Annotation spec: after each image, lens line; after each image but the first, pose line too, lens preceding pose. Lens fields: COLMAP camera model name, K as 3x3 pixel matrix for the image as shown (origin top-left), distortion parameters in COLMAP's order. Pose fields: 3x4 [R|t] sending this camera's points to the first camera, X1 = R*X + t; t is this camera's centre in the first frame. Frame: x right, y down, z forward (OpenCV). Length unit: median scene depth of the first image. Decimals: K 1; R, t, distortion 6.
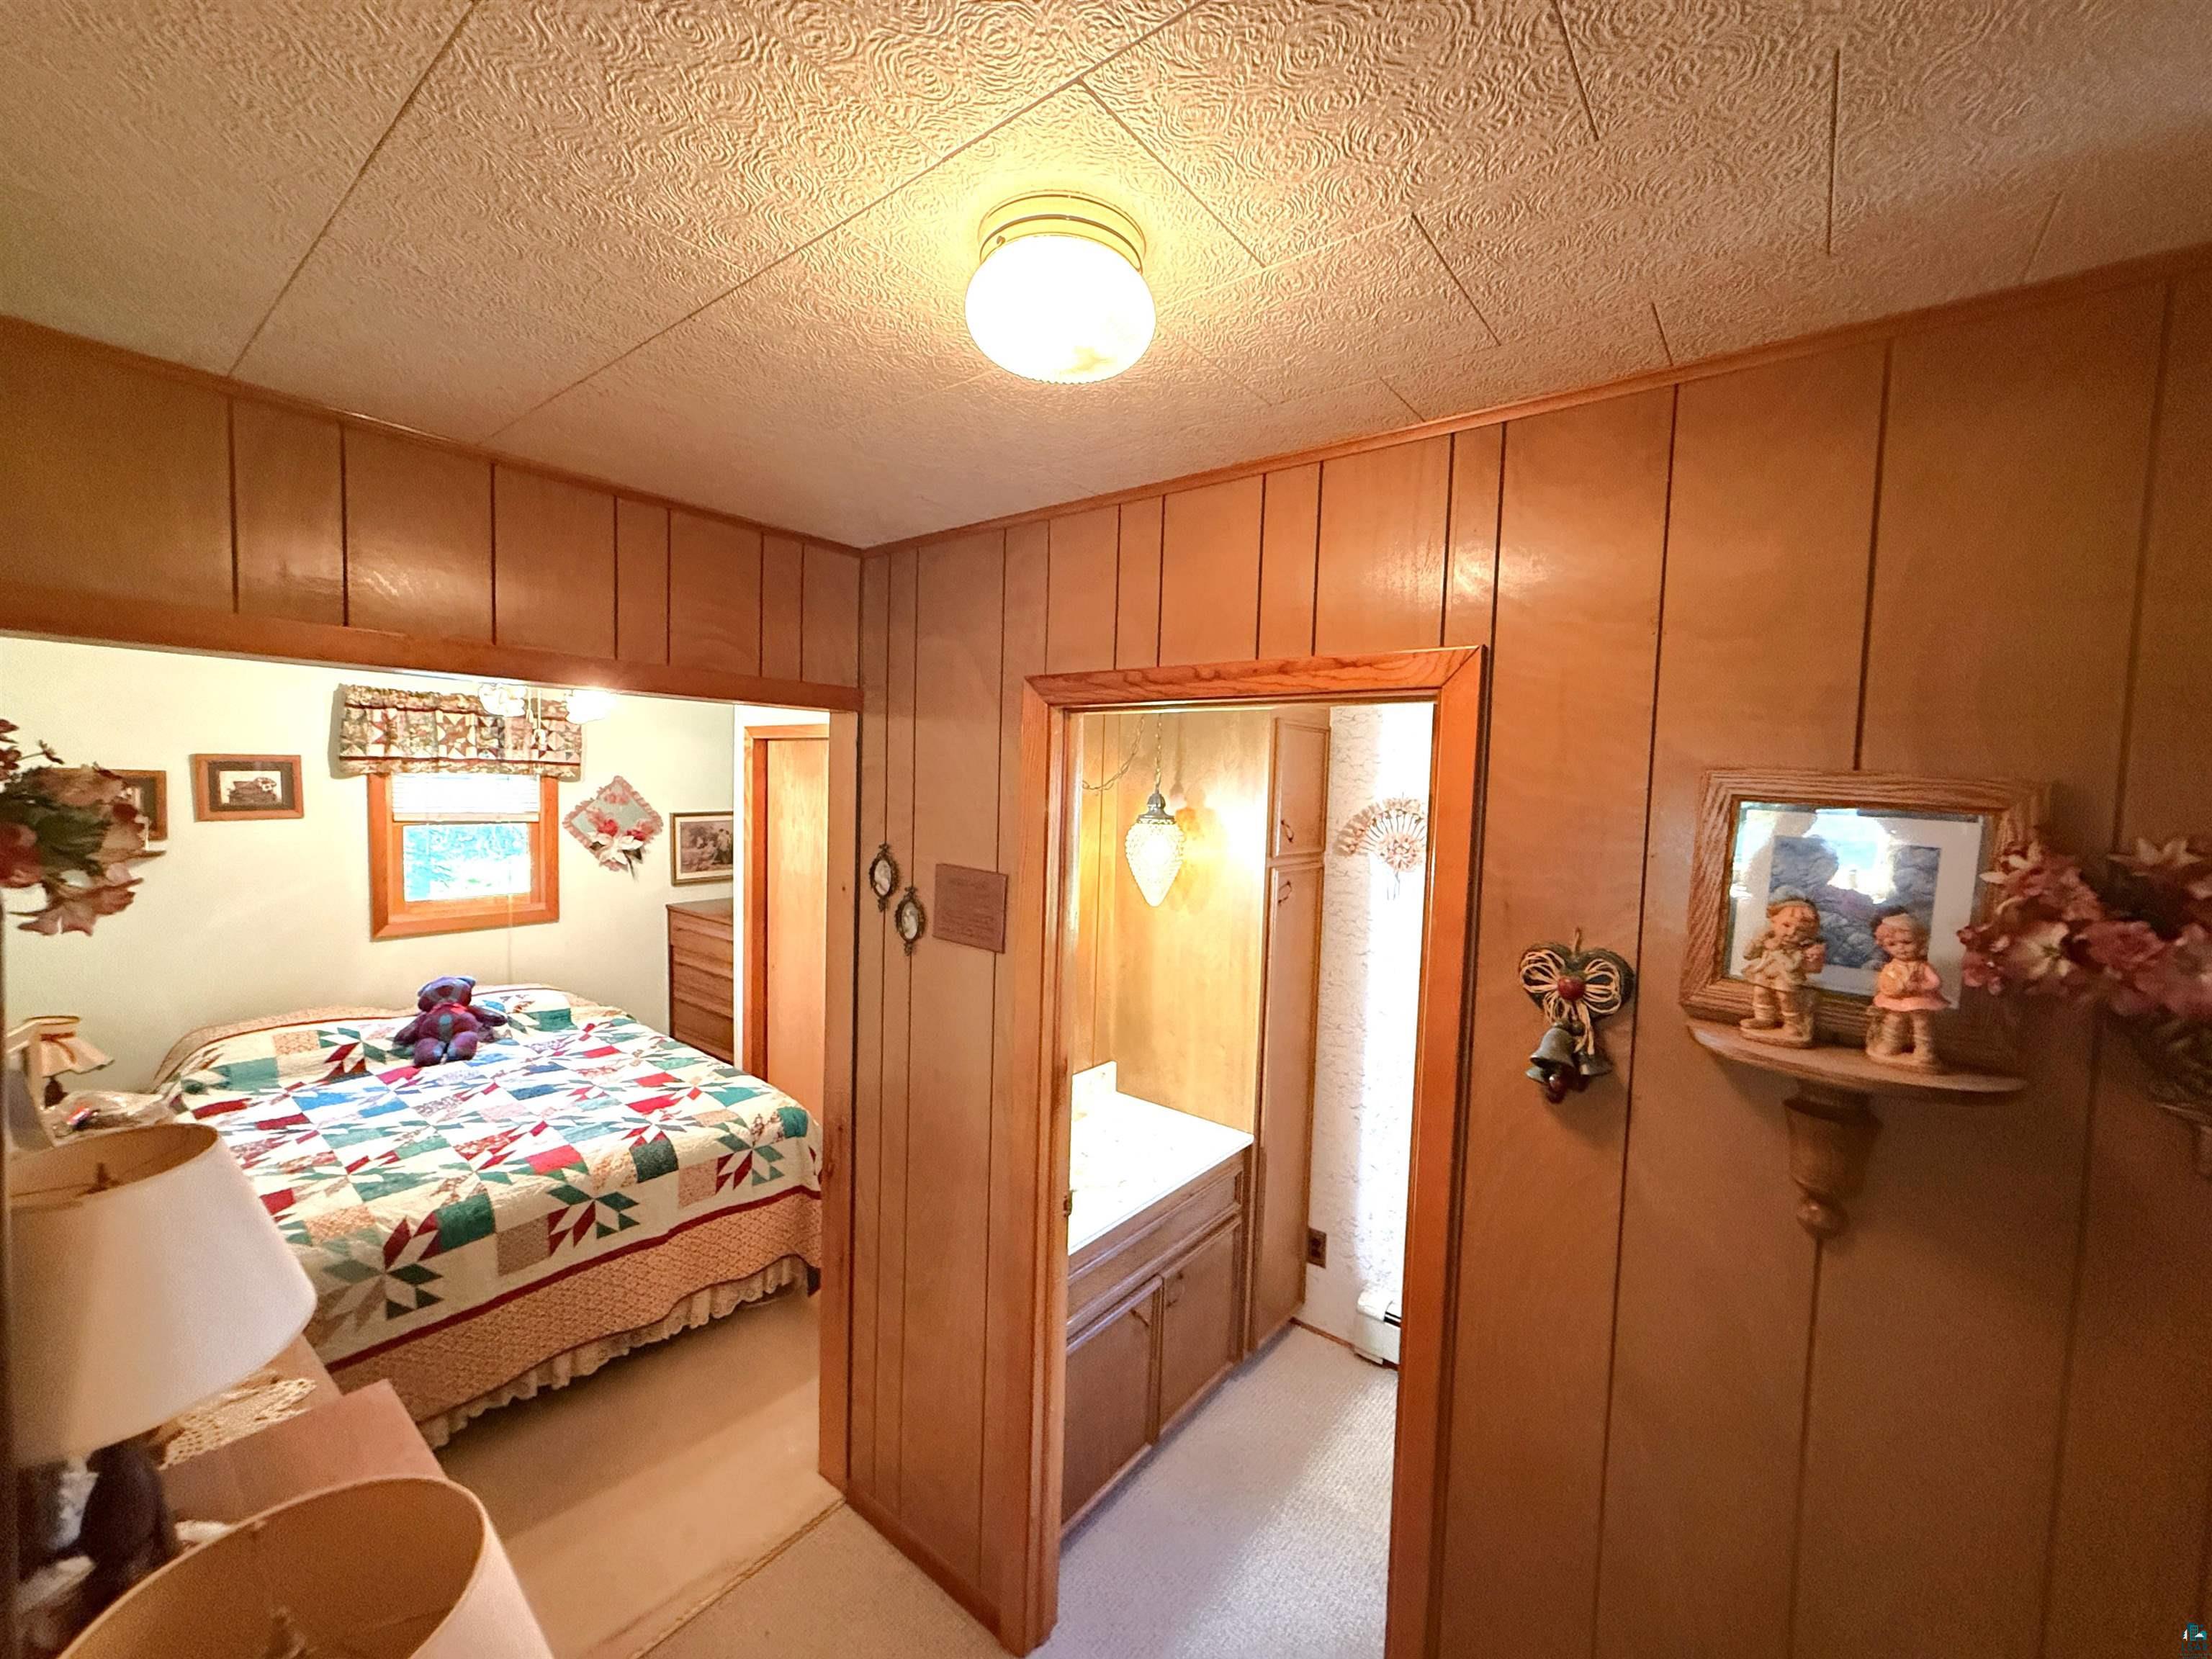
lens RADIAL K [[878.2, 0, 1099.6], [0, 878.2, 835.9], [0, 0, 1]] dist [-0.002274, 0.000068]
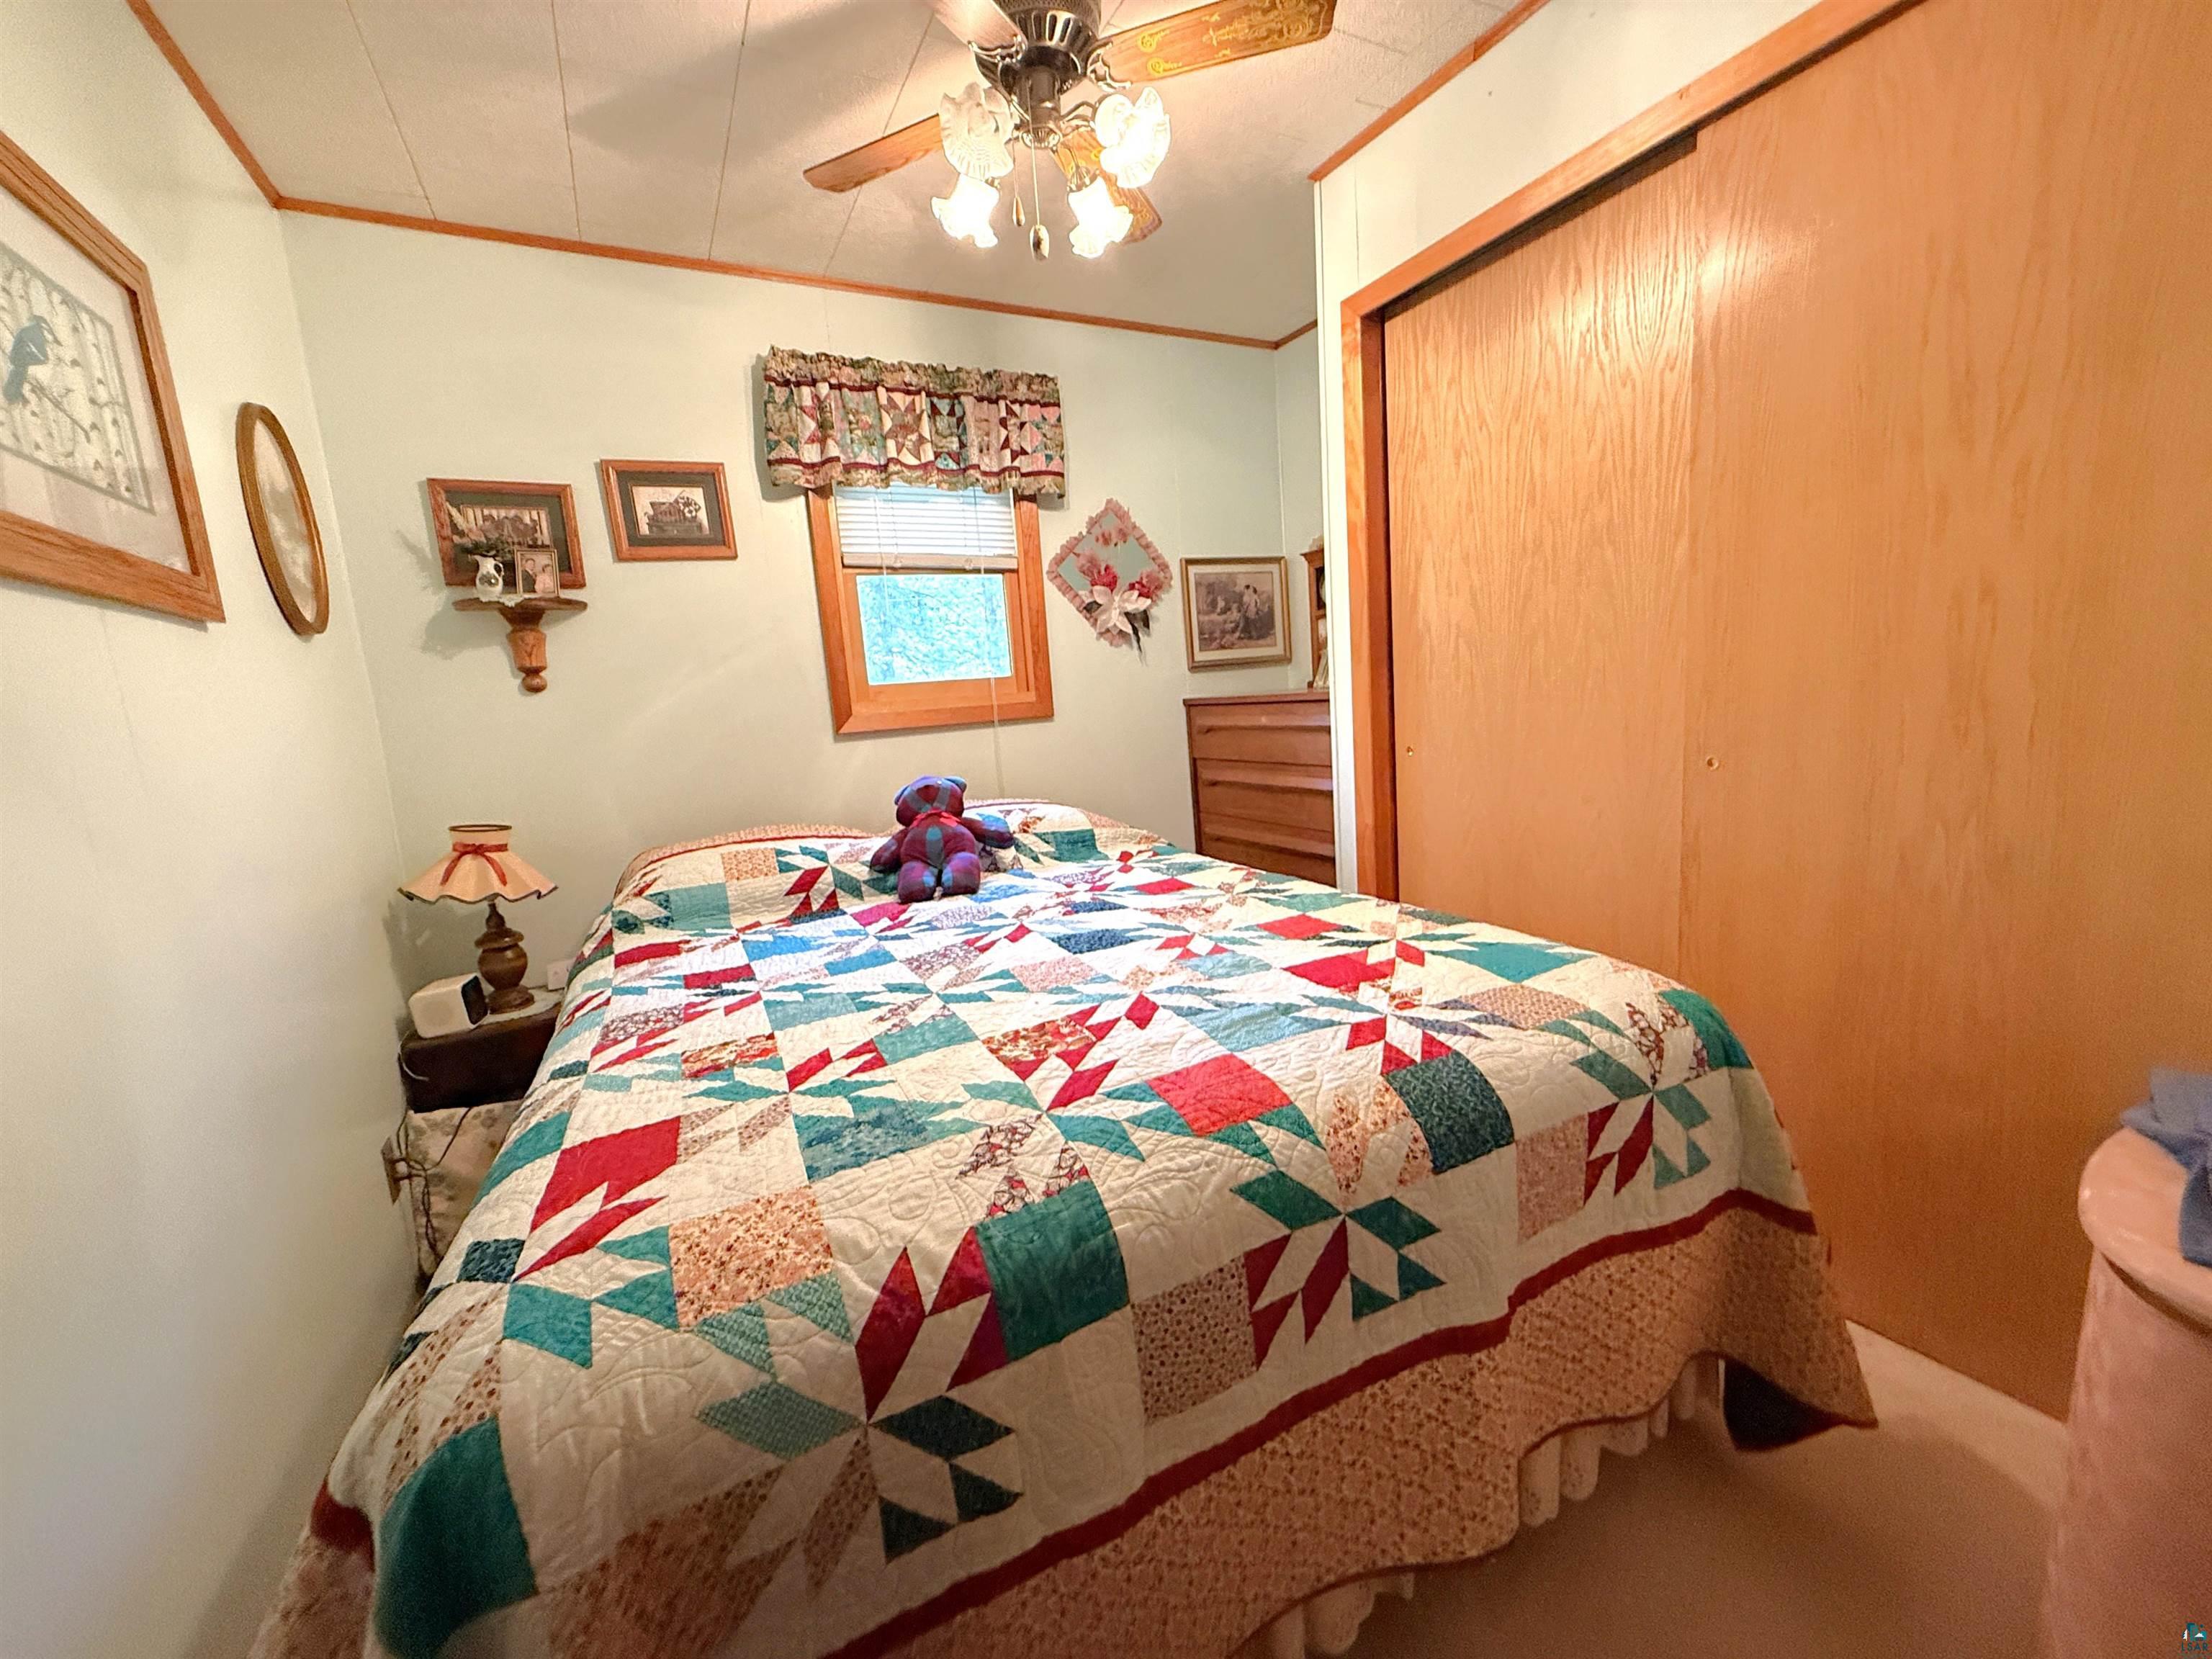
lens RADIAL K [[878.2, 0, 1099.6], [0, 878.2, 835.9], [0, 0, 1]] dist [-0.002274, 0.000068]
pose [[0.906829, -0.031718, -0.420303, -0.413575], [0.075229, 0.993333, 0.087351, 0.182100], [0.414730, -0.110832, 0.903170, 0.532321]]
